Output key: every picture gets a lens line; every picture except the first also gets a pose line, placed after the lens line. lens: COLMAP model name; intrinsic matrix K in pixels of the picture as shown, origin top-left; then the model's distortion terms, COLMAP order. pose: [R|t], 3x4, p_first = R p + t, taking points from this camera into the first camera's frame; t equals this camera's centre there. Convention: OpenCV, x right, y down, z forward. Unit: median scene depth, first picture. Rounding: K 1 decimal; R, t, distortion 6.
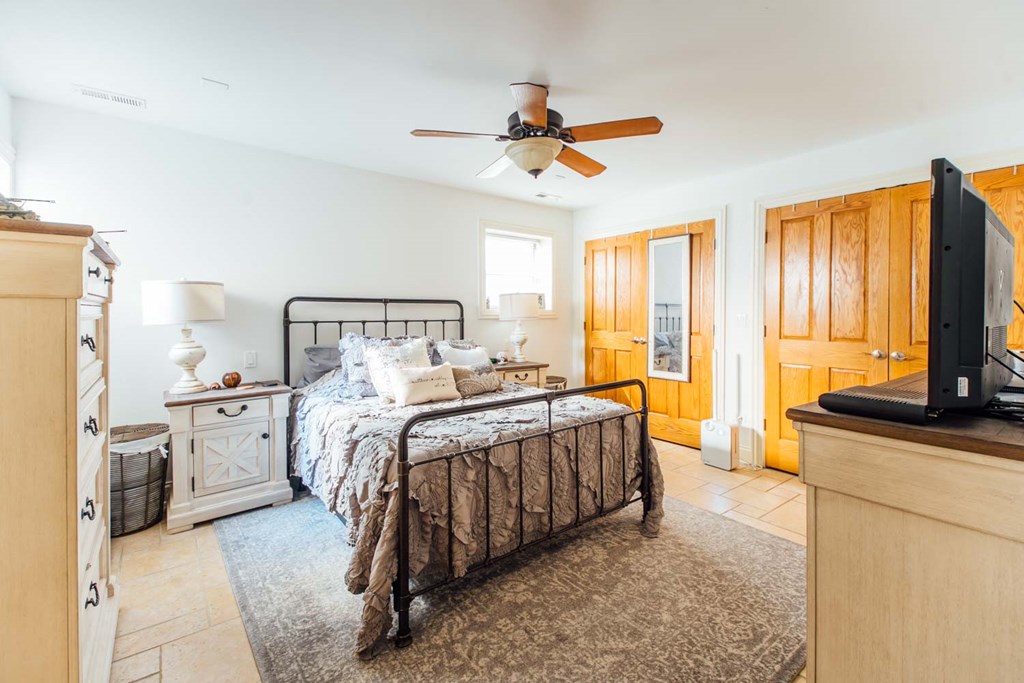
lens RADIAL K [[449.2, 0, 526.8], [0, 449.2, 317.2], [0, 0, 1]] dist [0.001793, -0.000335]
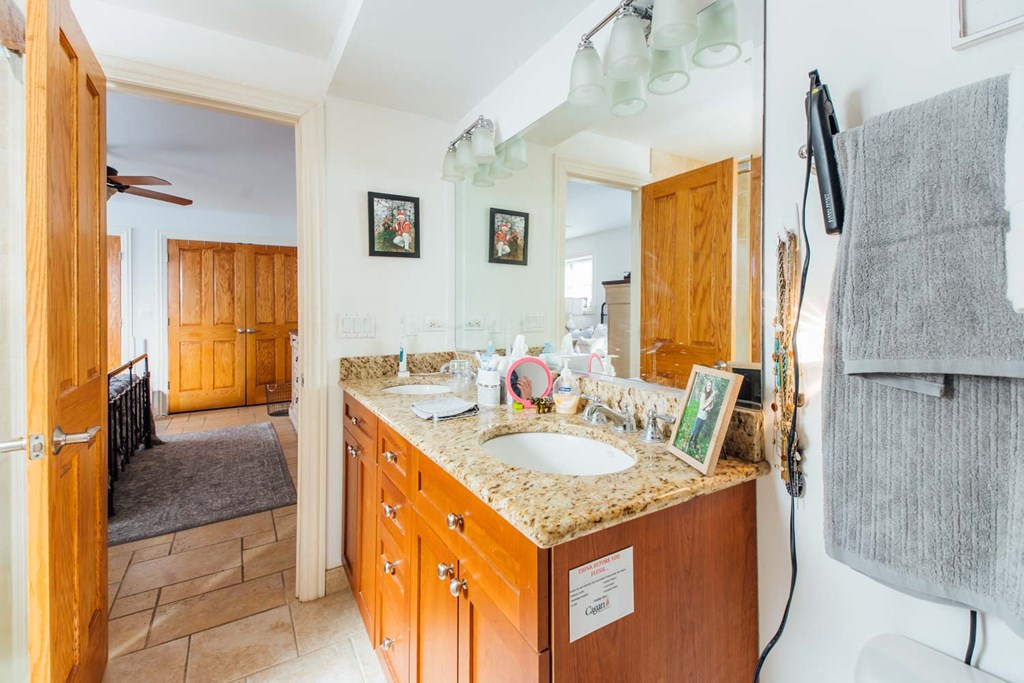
lens RADIAL K [[427.1, 0, 513.2], [0, 427.1, 309.5], [0, 0, 1]] dist [0.000876, -0.000029]
pose [[0.109741, -0.003386, 0.993954, -0.822092], [0.010319, 0.999944, 0.002267, 0.000216], [-0.993907, 0.010008, 0.109770, -0.306003]]
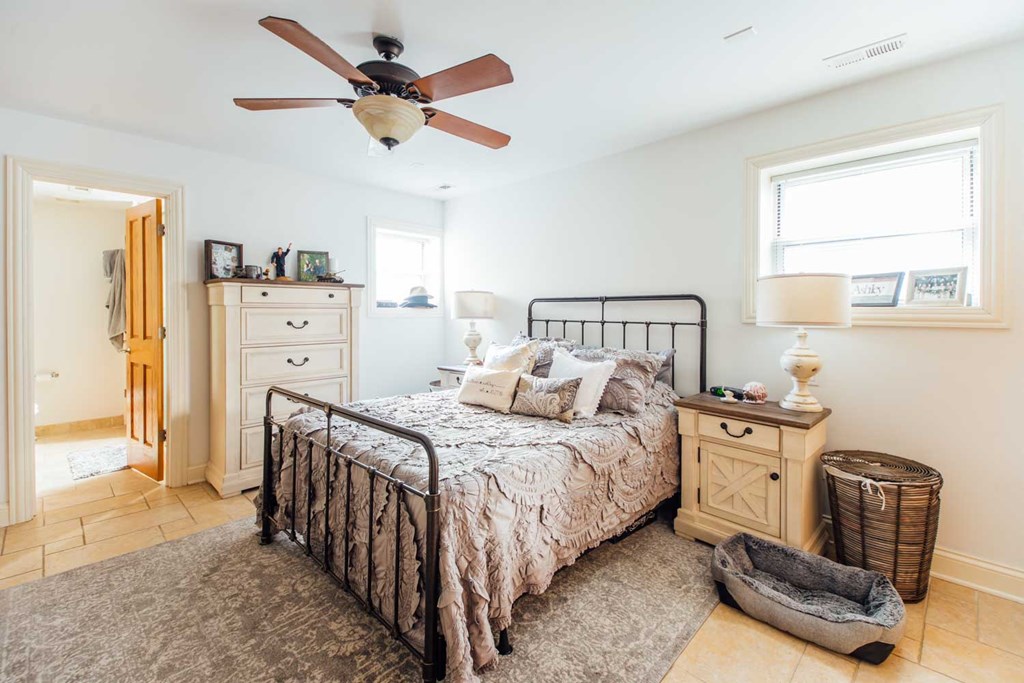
lens RADIAL K [[457.6, 0, 509.1], [0, 457.6, 314.0], [0, 0, 1]] dist [0.031692, -0.013368]
pose [[0.097284, 0.008089, -0.995224, 0.639592], [-0.013373, 0.999887, 0.006819, -0.011439], [0.995167, 0.012646, 0.097381, 0.822034]]
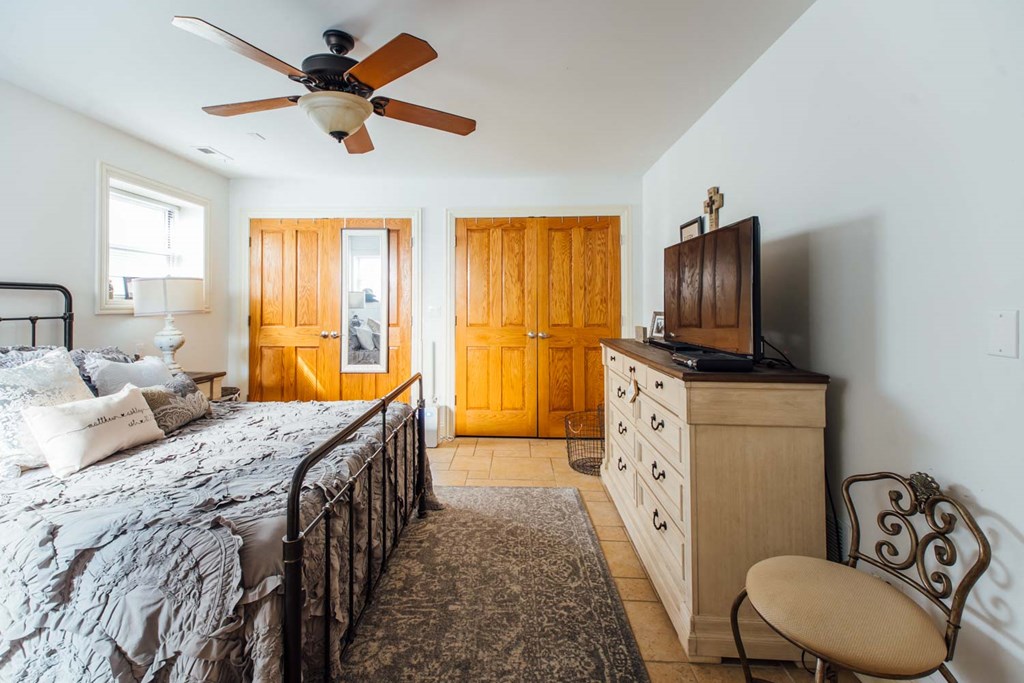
lens RADIAL K [[436.6, 0, 507.7], [0, 436.6, 300.8], [0, 0, 1]] dist [0.025237, -0.000495]
pose [[0.645536, 0.007283, 0.763695, -0.284867], [0.006225, 0.999871, -0.014798, -0.003911], [-0.763704, 0.014306, 0.645408, 0.177908]]
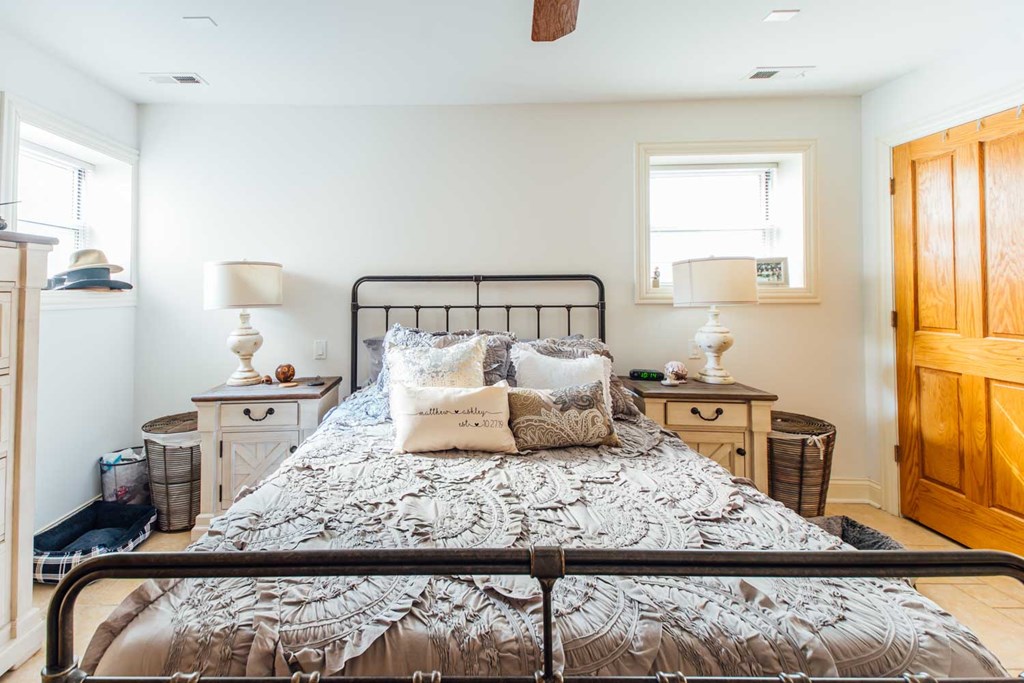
lens RADIAL K [[463.0, 0, 442.4], [0, 463.0, 285.0], [0, 0, 1]] dist [0.018411, -0.000642]
pose [[0.758801, -0.016259, -0.651120, 0.140344], [-0.000603, 0.999670, -0.025665, -0.007566], [0.651323, 0.019868, 0.758541, 0.454798]]
